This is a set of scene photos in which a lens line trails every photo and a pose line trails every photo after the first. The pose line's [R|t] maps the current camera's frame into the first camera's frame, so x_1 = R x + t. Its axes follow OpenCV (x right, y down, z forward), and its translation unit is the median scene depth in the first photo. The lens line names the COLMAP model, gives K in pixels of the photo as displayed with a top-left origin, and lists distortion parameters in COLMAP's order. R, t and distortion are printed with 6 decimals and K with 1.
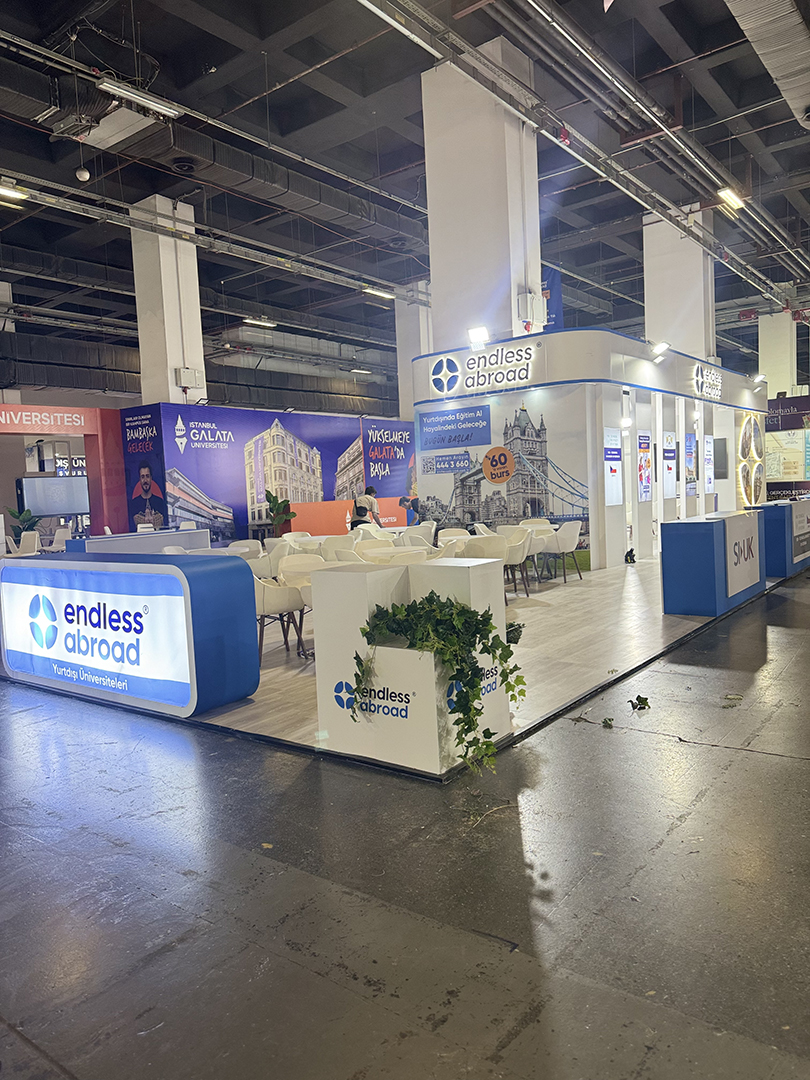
lens RADIAL K [[758.5, 0, 403.5], [0, 758.5, 539.7], [0, 0, 1]] dist [0.086045, -0.114905]
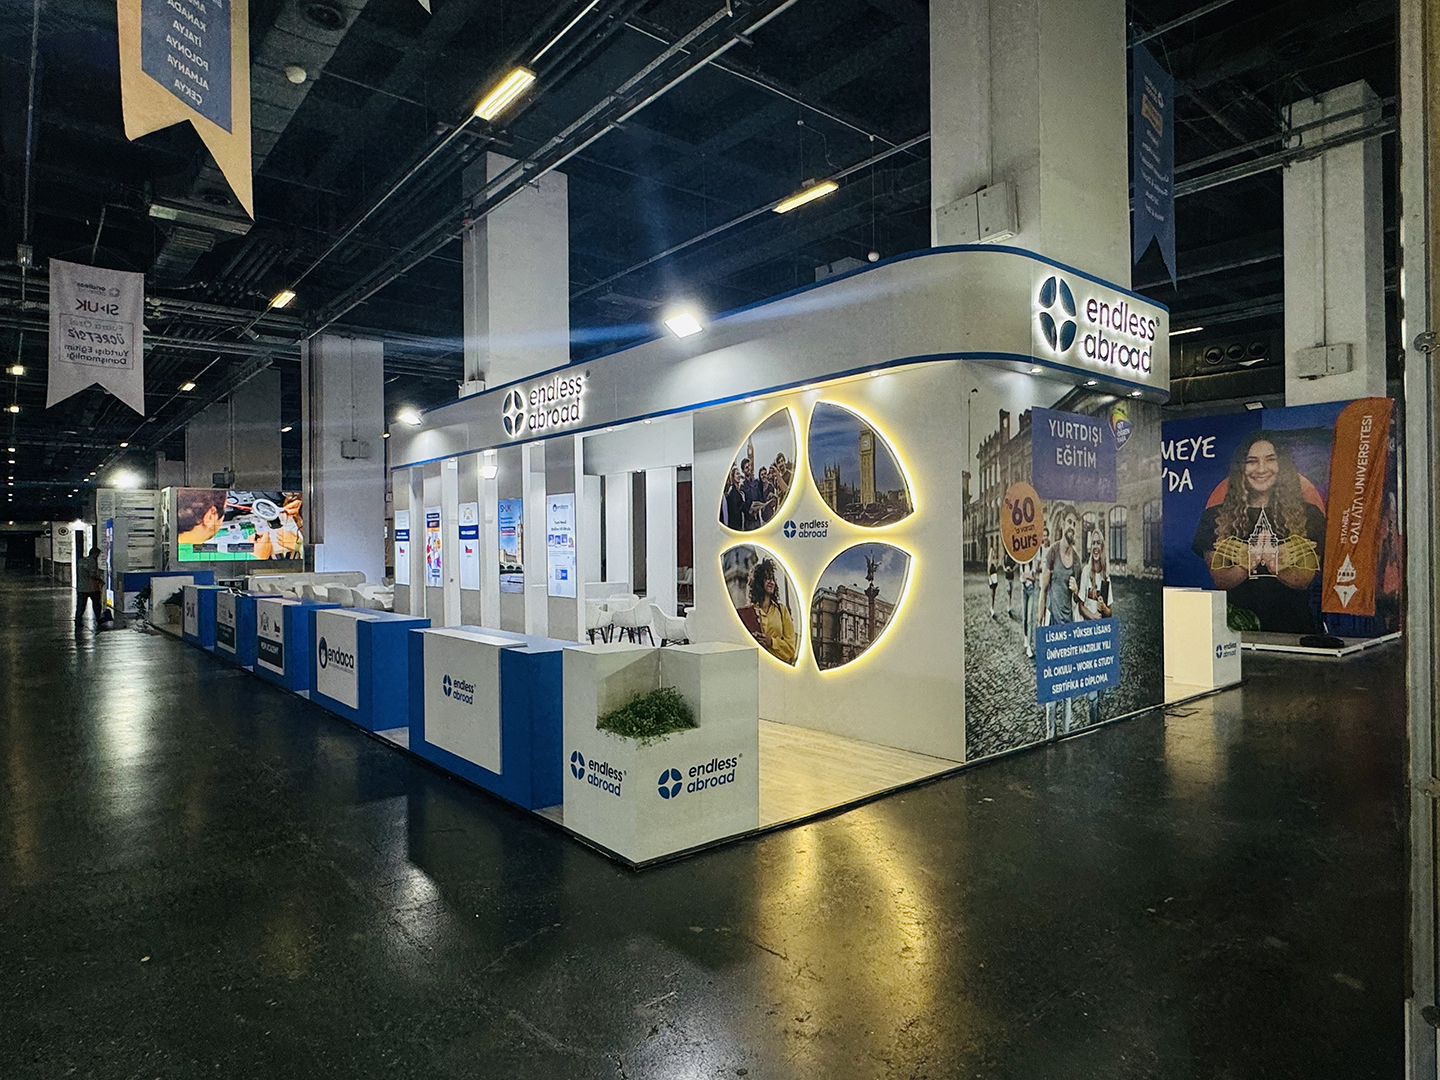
lens RADIAL K [[854.9, 0, 722.1], [0, 854.9, 543.7], [0, 0, 1]] dist [-0.002319, 0.001827]
pose [[0.213606, 0.047125, 0.975783, -0.482676], [0.067433, 0.995742, -0.062850, -0.066156], [-0.974590, 0.079225, 0.209519, 1.133171]]
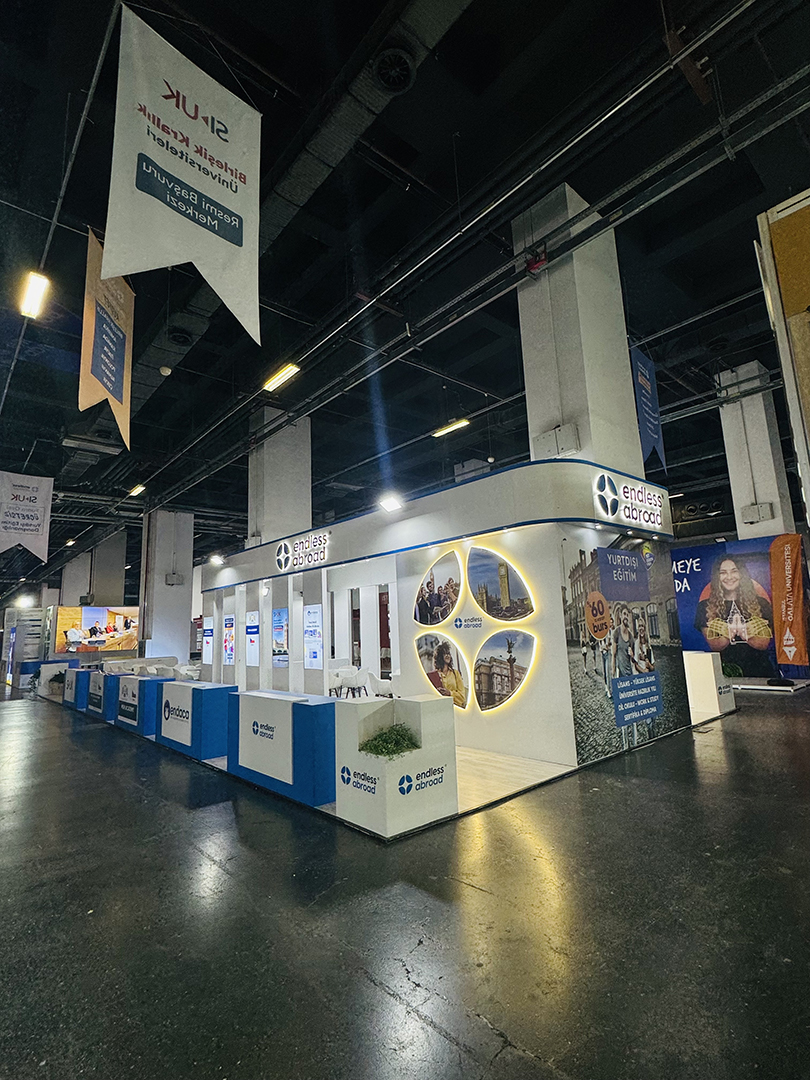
lens RADIAL K [[532.9, 0, 408.6], [0, 532.9, 540.0], [0, 0, 1]] dist [0.000157, 0.000702]
pose [[0.192240, 0.205426, 0.959606, -0.515441], [0.098163, 0.968915, -0.227084, -0.069198], [-0.976426, 0.137853, 0.166099, 1.151324]]
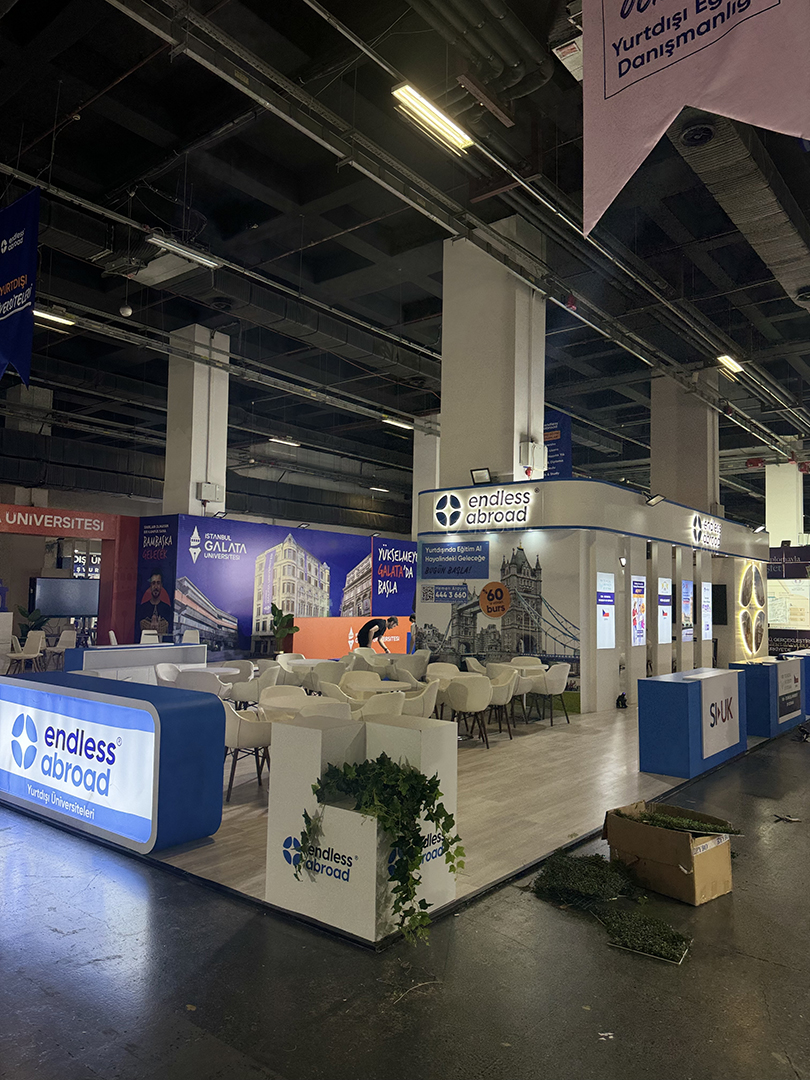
lens RADIAL K [[757.3, 0, 407.0], [0, 757.3, 543.3], [0, 0, 1]] dist [0.110012, -0.184341]
pose [[0.997529, 0.066892, -0.021479, 0.024299], [-0.069216, 0.988110, -0.137285, -0.025281], [0.012040, 0.138433, 0.990299, -0.027162]]
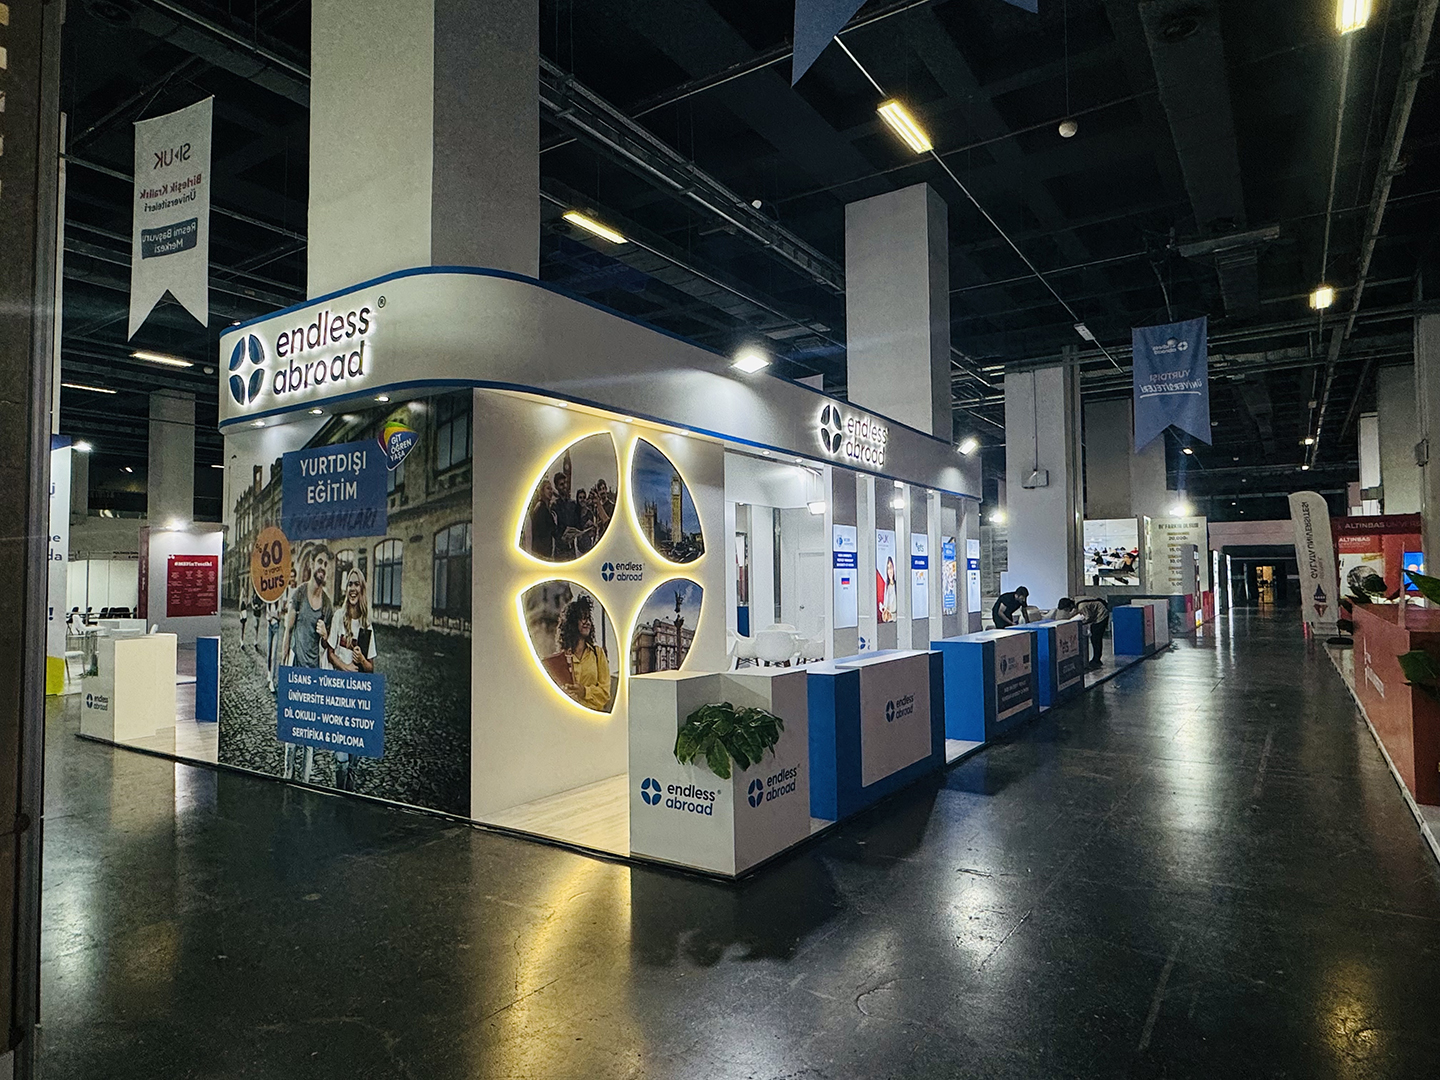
lens RADIAL K [[854.9, 0, 722.1], [0, 854.9, 543.7], [0, 0, 1]] dist [-0.002319, 0.001827]
pose [[0.996560, 0.045151, 0.069489, 0.329650], [-0.037047, 0.992814, -0.113791, -0.060107], [-0.074127, 0.110825, 0.991072, 0.476329]]
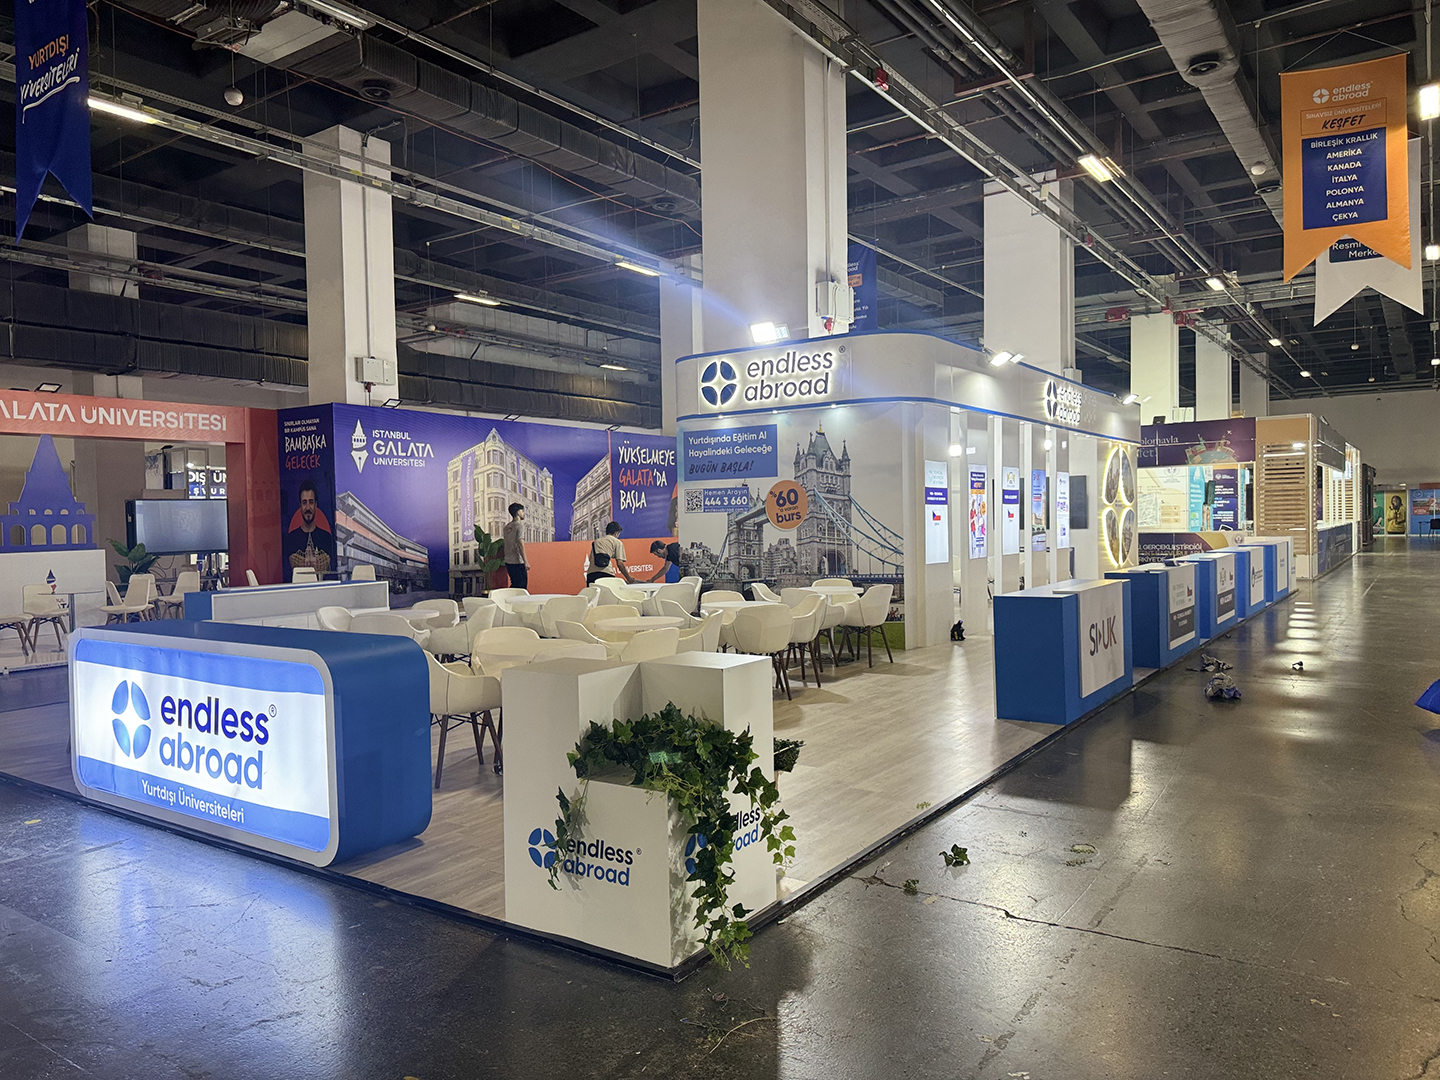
lens RADIAL K [[1009.8, 0, 718.1], [0, 1009.8, 544.7], [0, 0, 1]] dist [0.110012, -0.184341]
pose [[0.998428, 0.028425, 0.048314, 0.010757], [-0.026324, 0.998703, -0.043585, -0.013912], [-0.049490, 0.042245, 0.997881, 0.011168]]
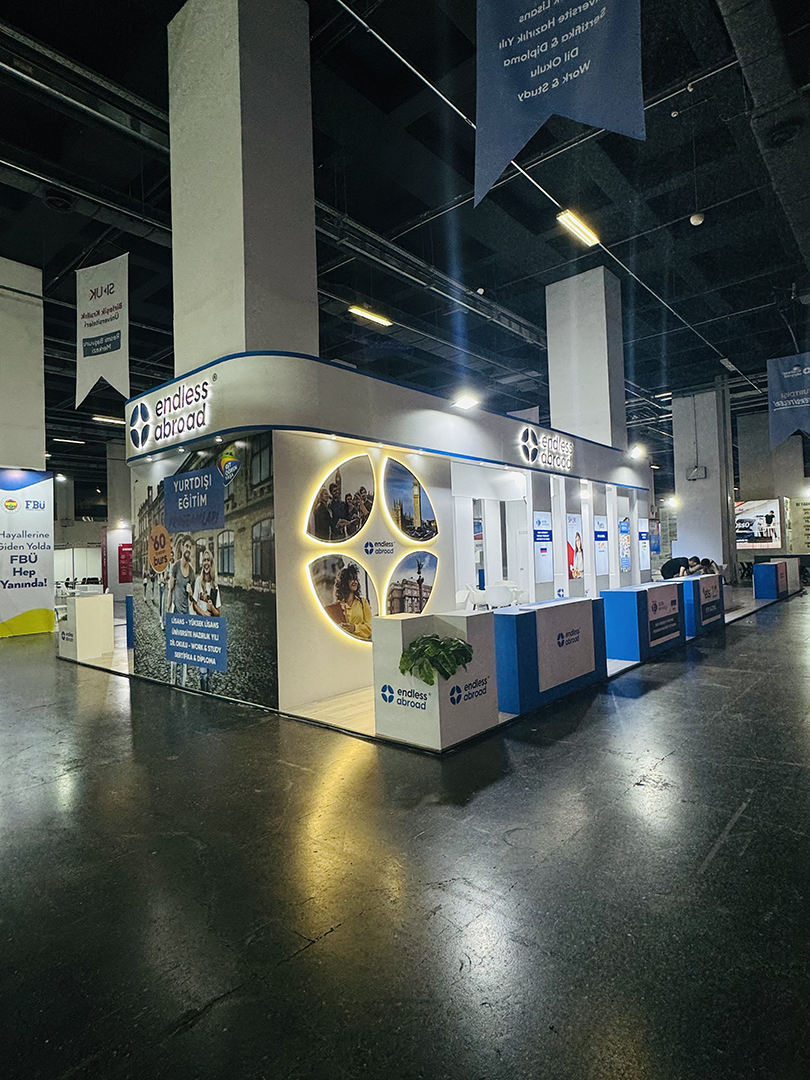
lens RADIAL K [[583.4, 0, 407.0], [0, 583.4, 538.0], [0, 0, 1]] dist [-0.000923, 0.000935]
pose [[0.998115, 0.017152, -0.058930, 0.365021], [-0.022537, 0.995507, -0.091969, -0.060804], [0.057087, 0.093124, 0.994017, 0.470354]]
